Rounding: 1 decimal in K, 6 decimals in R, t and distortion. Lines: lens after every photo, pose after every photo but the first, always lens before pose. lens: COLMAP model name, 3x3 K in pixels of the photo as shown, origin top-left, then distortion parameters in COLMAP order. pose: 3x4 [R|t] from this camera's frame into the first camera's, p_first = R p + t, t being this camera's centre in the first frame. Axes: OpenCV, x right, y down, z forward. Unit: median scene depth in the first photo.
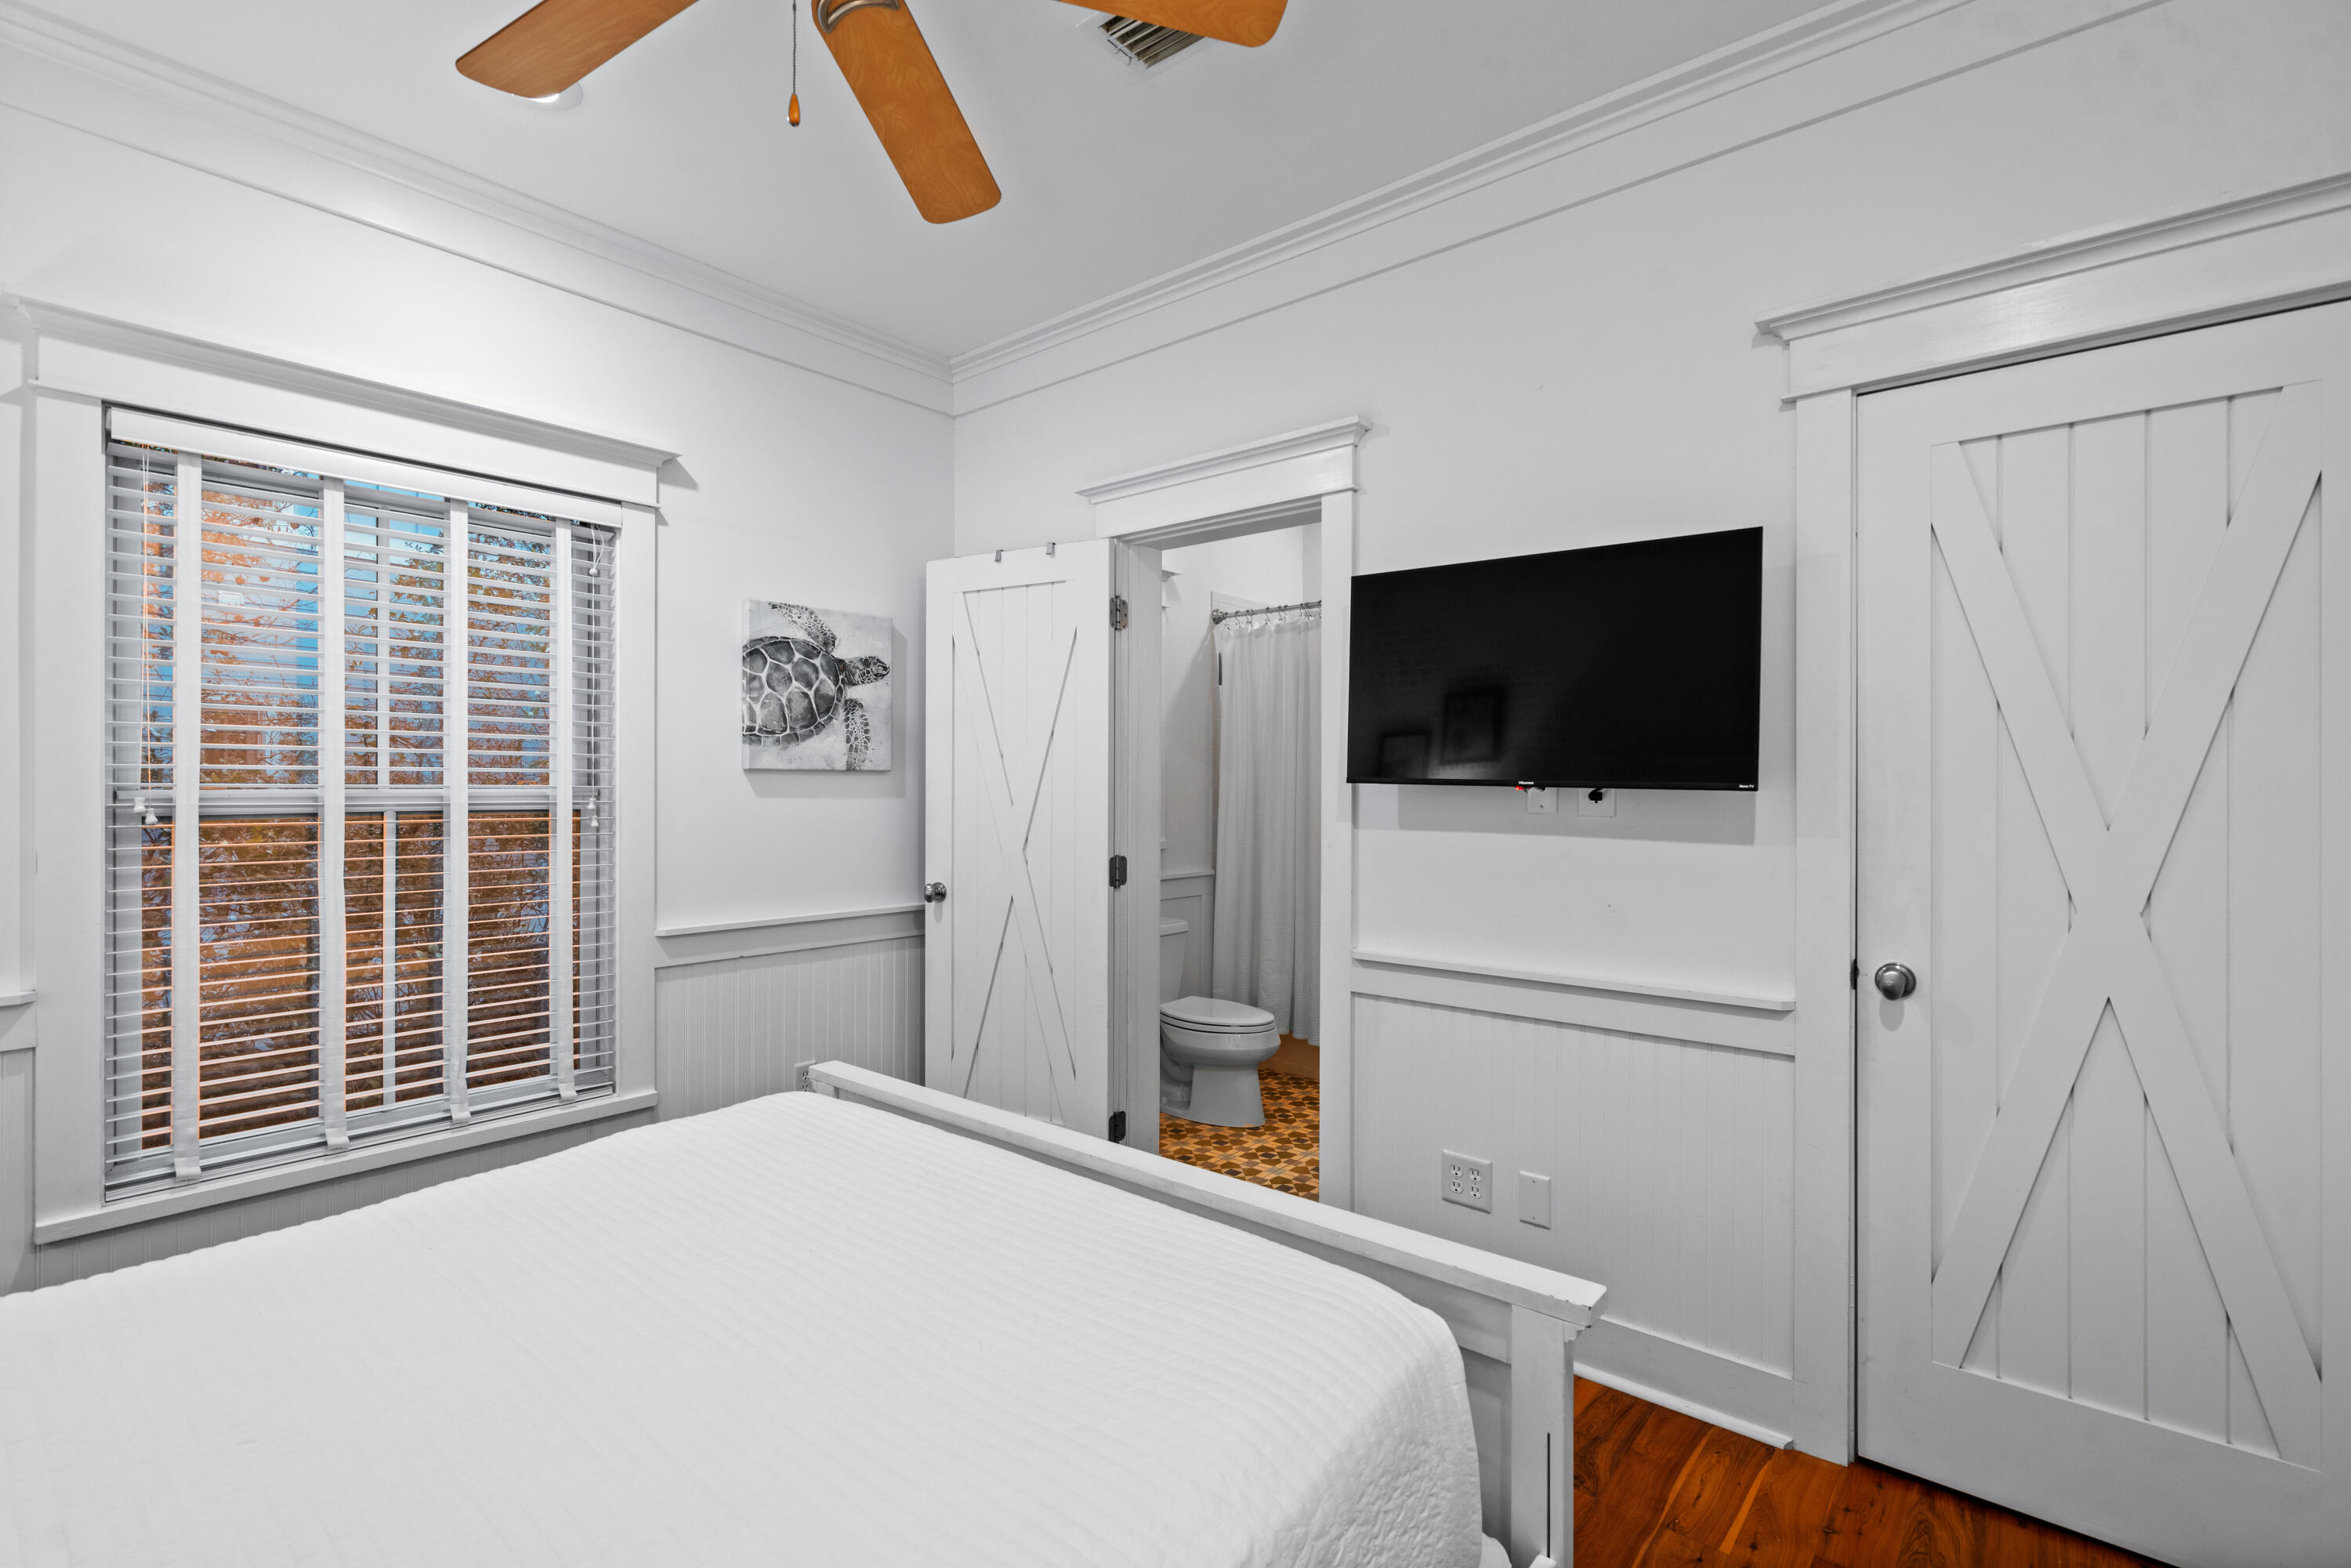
lens RADIAL K [[1051.0, 0, 1172.4], [0, 1051.0, 779.3], [0, 0, 1]] dist [-0.007863, 0.003797]
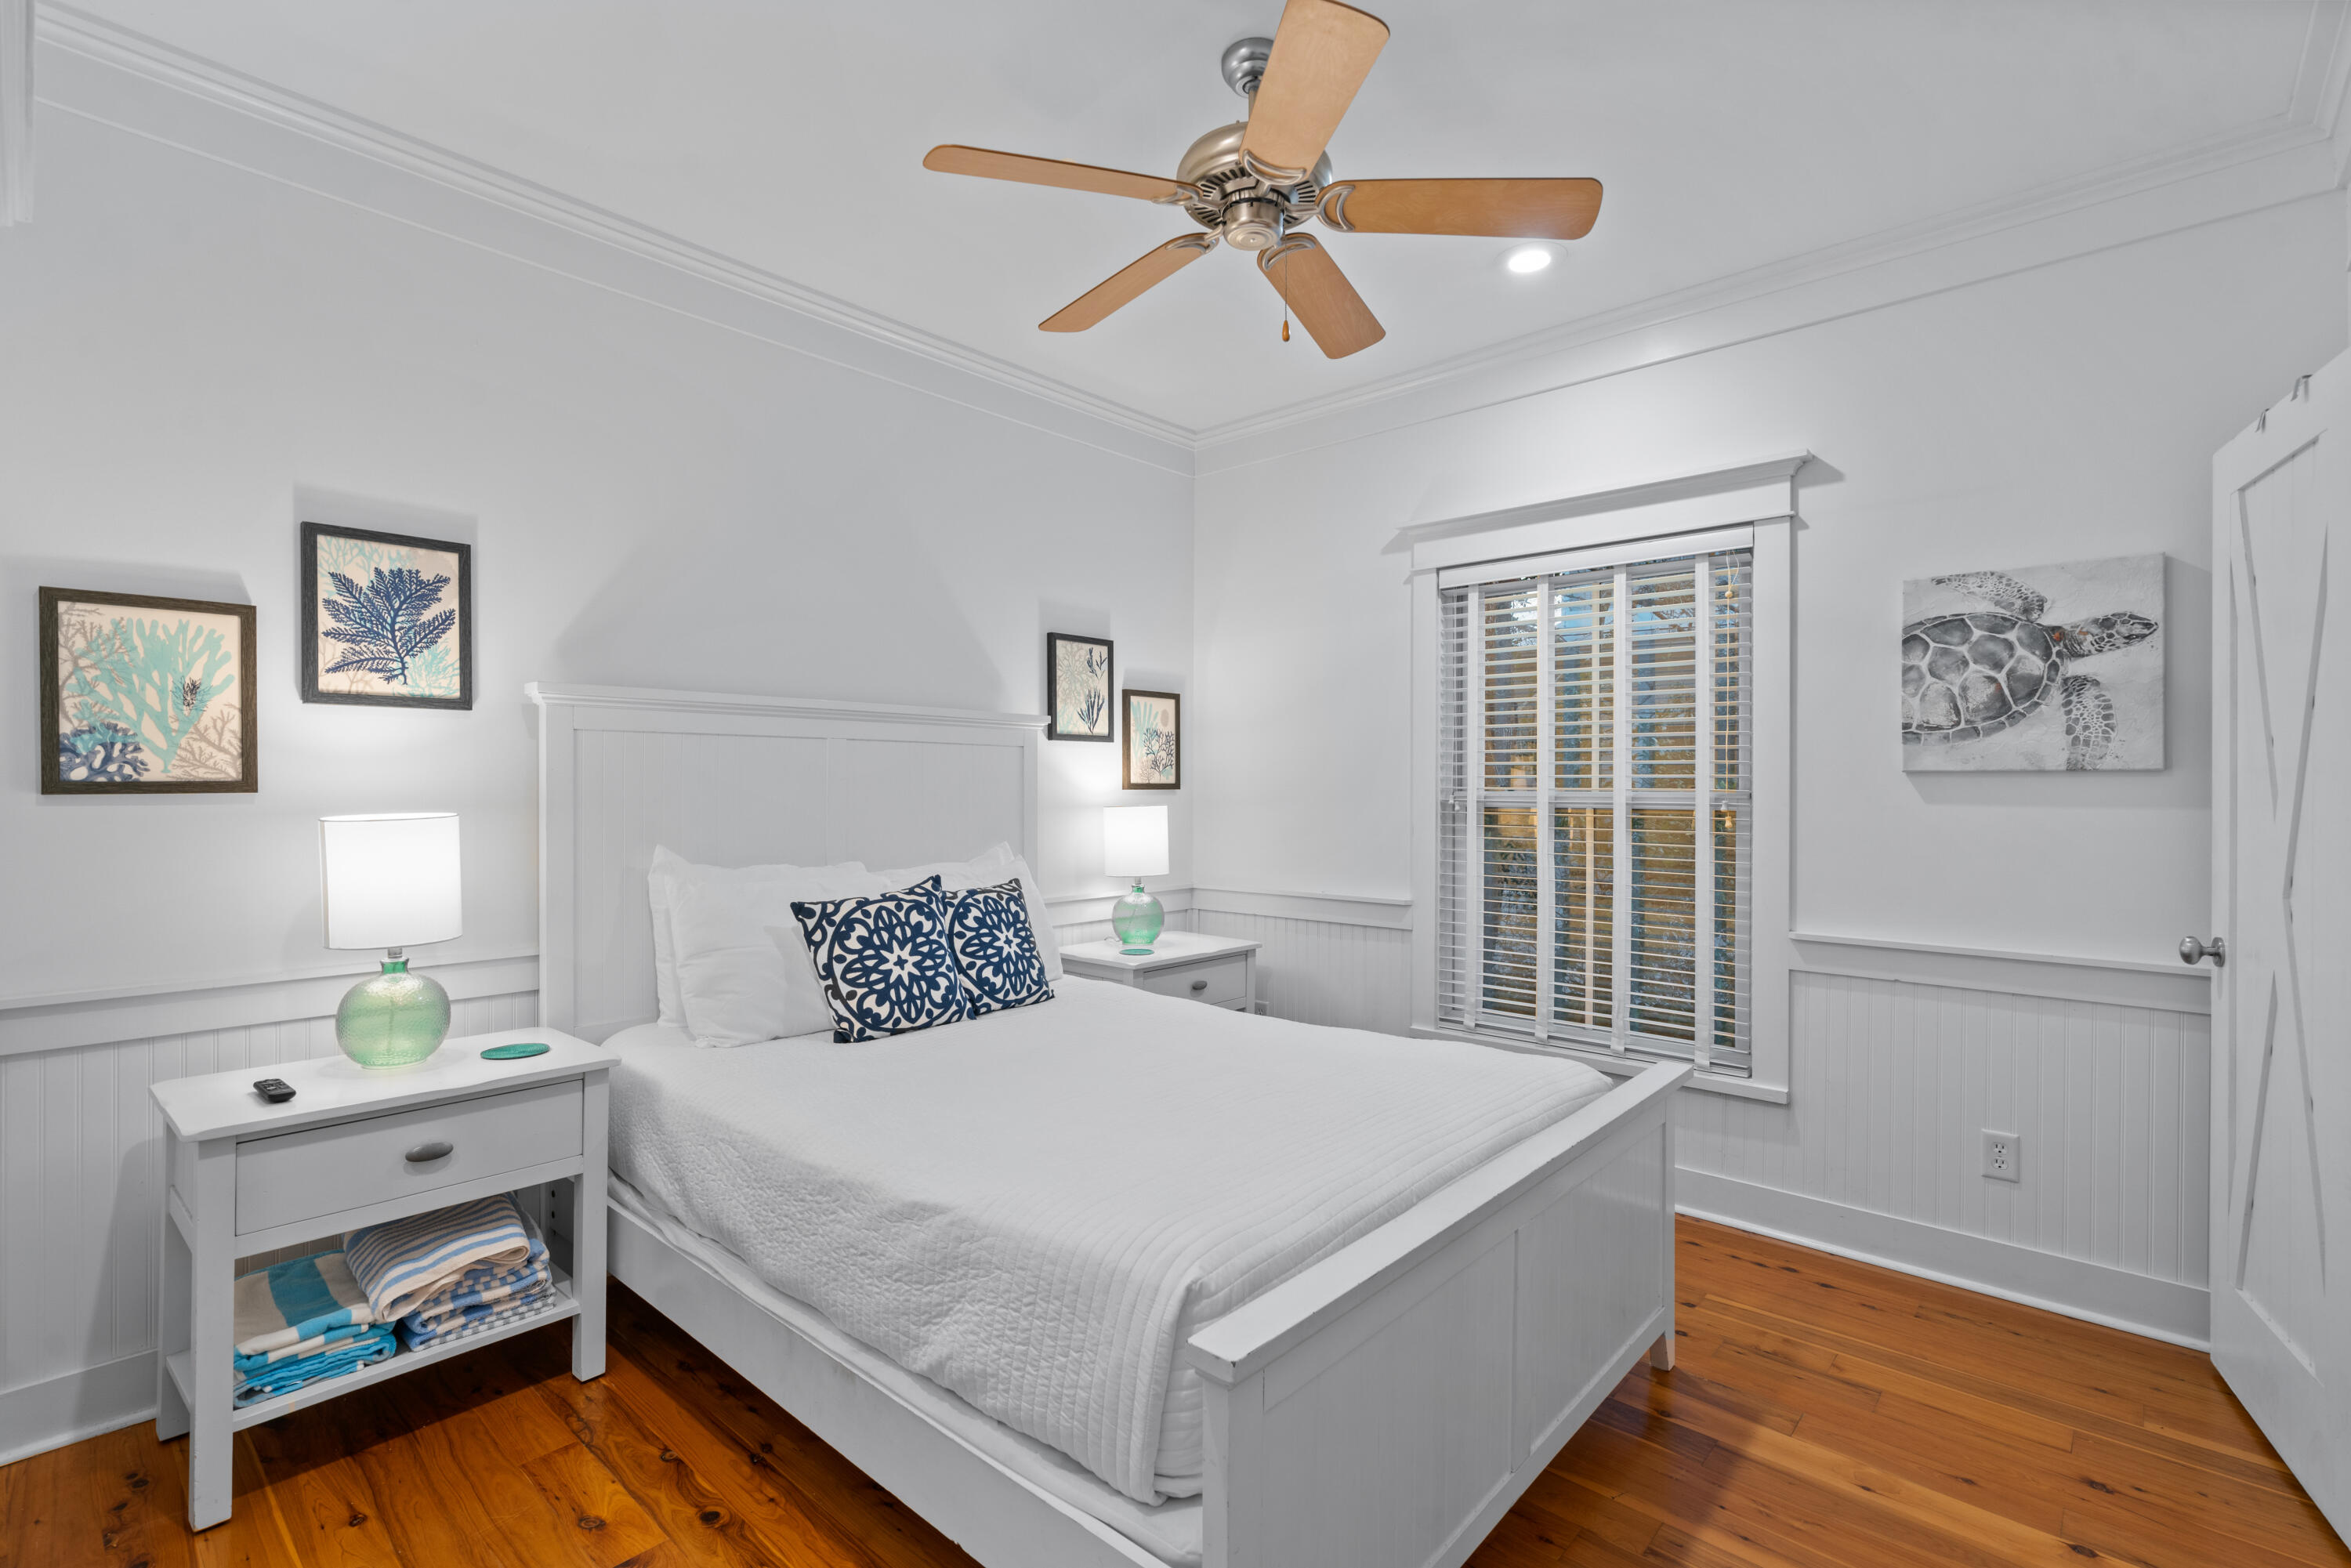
lens RADIAL K [[1051.0, 0, 1181.2], [0, 1051.0, 783.4], [0, 0, 1]] dist [-0.007863, 0.003797]
pose [[-0.018909, -0.003314, -0.999816, 0.479764], [0.002356, 0.999992, -0.003359, 0.001909], [0.999818, -0.002419, -0.018901, 0.390076]]
